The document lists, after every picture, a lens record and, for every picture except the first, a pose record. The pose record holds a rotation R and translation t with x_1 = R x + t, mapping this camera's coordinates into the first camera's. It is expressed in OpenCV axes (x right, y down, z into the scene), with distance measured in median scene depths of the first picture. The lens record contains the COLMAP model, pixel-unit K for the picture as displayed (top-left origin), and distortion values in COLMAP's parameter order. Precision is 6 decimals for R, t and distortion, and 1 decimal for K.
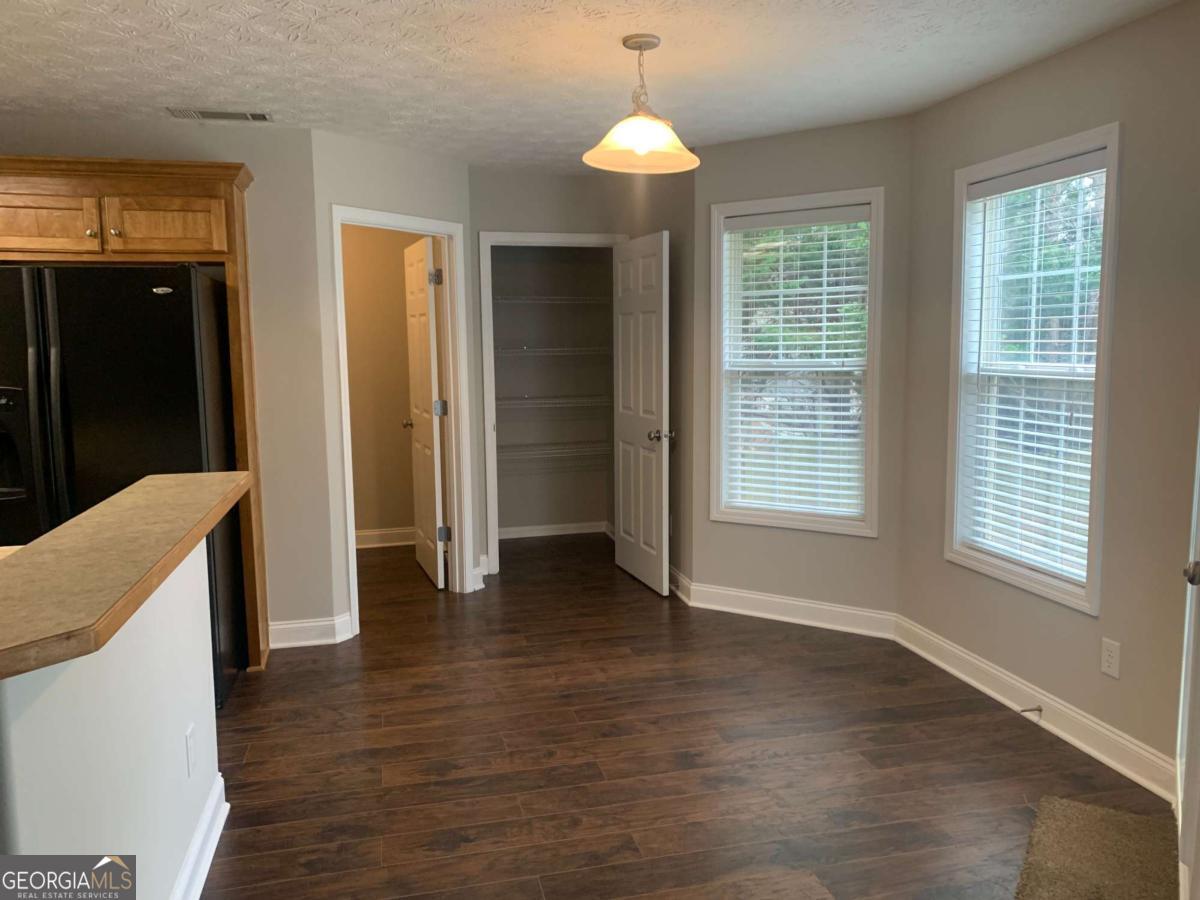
lens RADIAL K [[920.2, 0, 600.0], [0, 920.2, 450.0], [0, 0, 1]] dist [-0.000666, 0.000192]
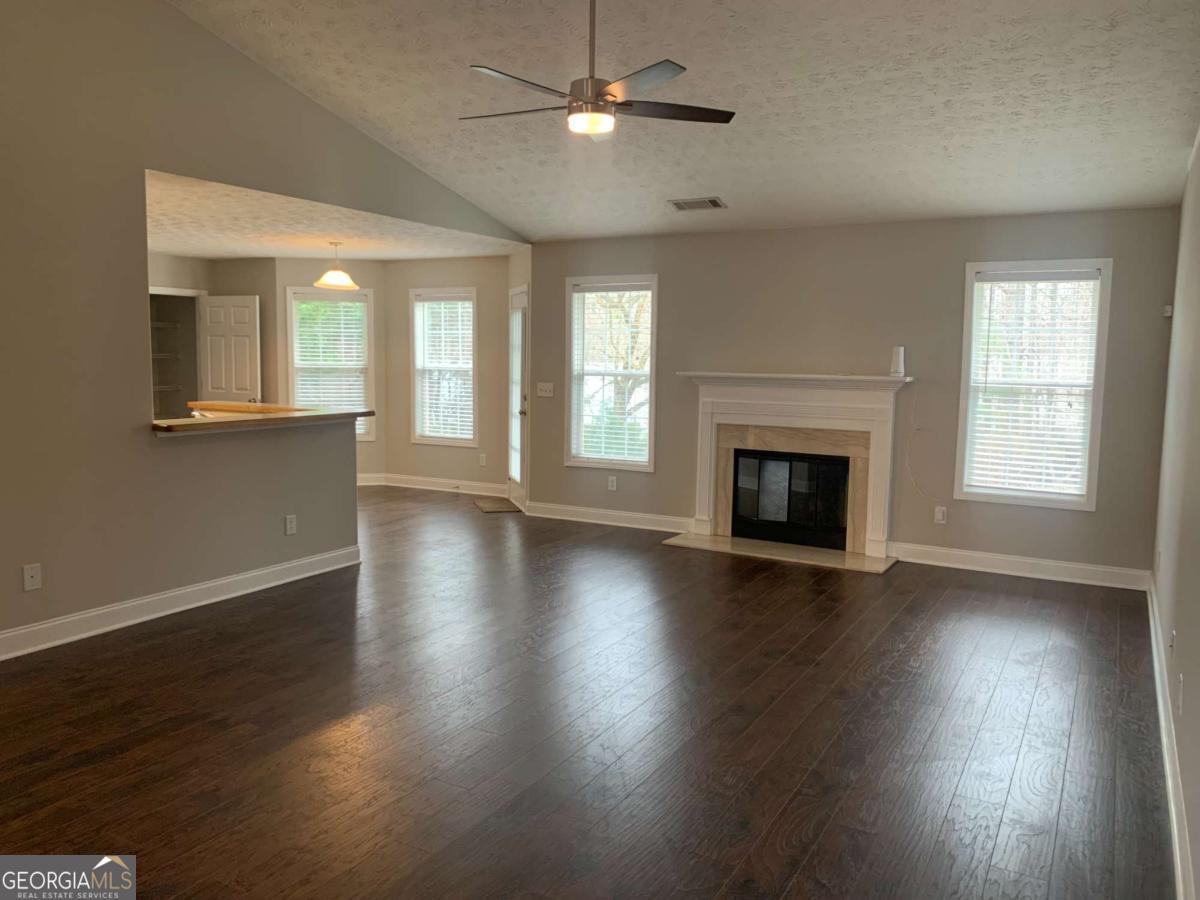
lens RADIAL K [[920.2, 0, 600.0], [0, 920.2, 450.0], [0, 0, 1]] dist [-0.000666, 0.000192]
pose [[0.672982, -0.055561, 0.737569, -1.155815], [0.064457, 0.997787, 0.016350, 0.134173], [-0.736845, 0.036538, 0.675074, -1.090232]]
